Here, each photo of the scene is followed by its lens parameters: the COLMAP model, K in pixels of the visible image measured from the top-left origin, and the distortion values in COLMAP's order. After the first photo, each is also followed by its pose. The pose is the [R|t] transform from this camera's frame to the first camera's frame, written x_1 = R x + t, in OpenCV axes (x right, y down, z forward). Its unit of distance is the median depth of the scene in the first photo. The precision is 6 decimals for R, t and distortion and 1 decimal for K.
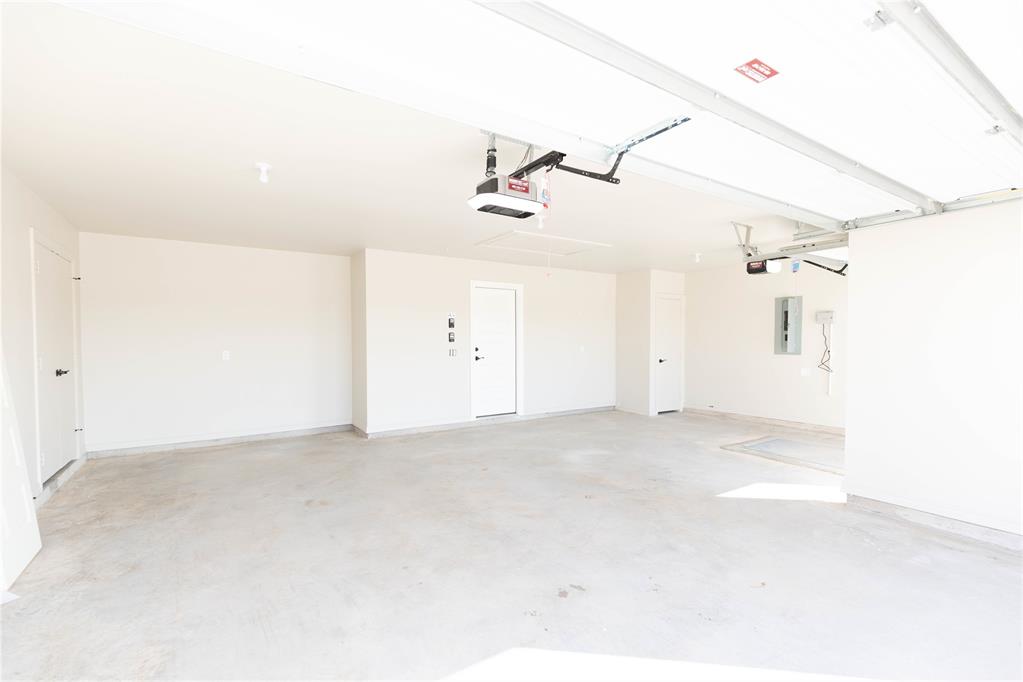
lens RADIAL K [[462.9, 0, 507.8], [0, 462.9, 351.6], [0, 0, 1]] dist [0.011598, -0.001117]
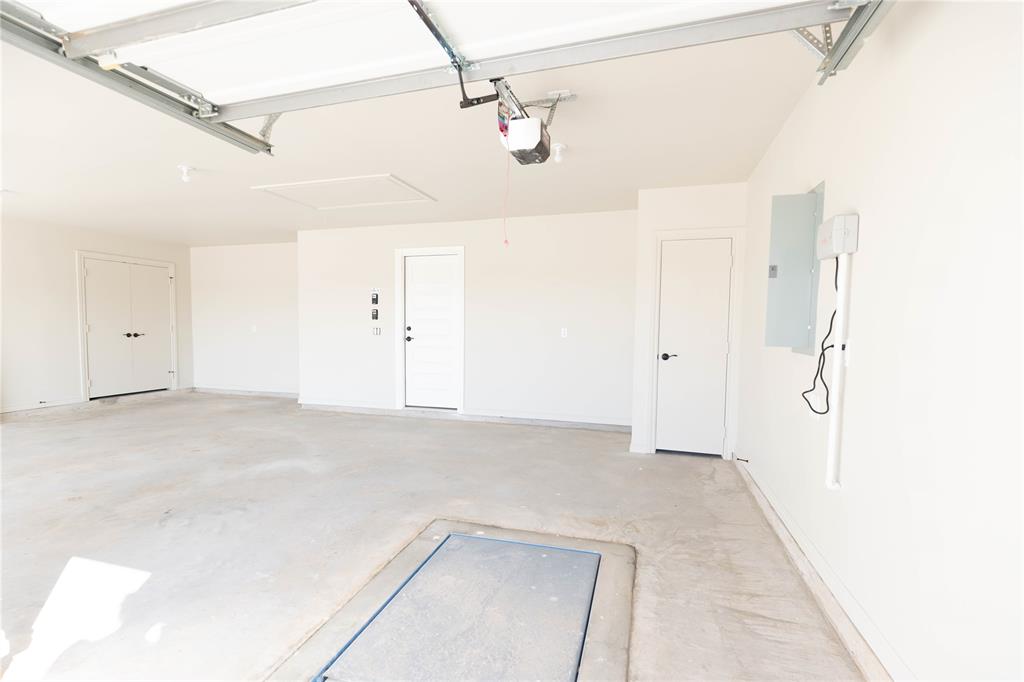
lens RADIAL K [[463.3, 0, 508.3], [0, 463.3, 351.6], [0, 0, 1]] dist [0.011598, -0.001117]
pose [[0.641740, 0.051379, -0.765199, 0.722266], [-0.028967, 0.998665, 0.042761, -0.004126], [0.766375, -0.005276, 0.642372, 0.588573]]
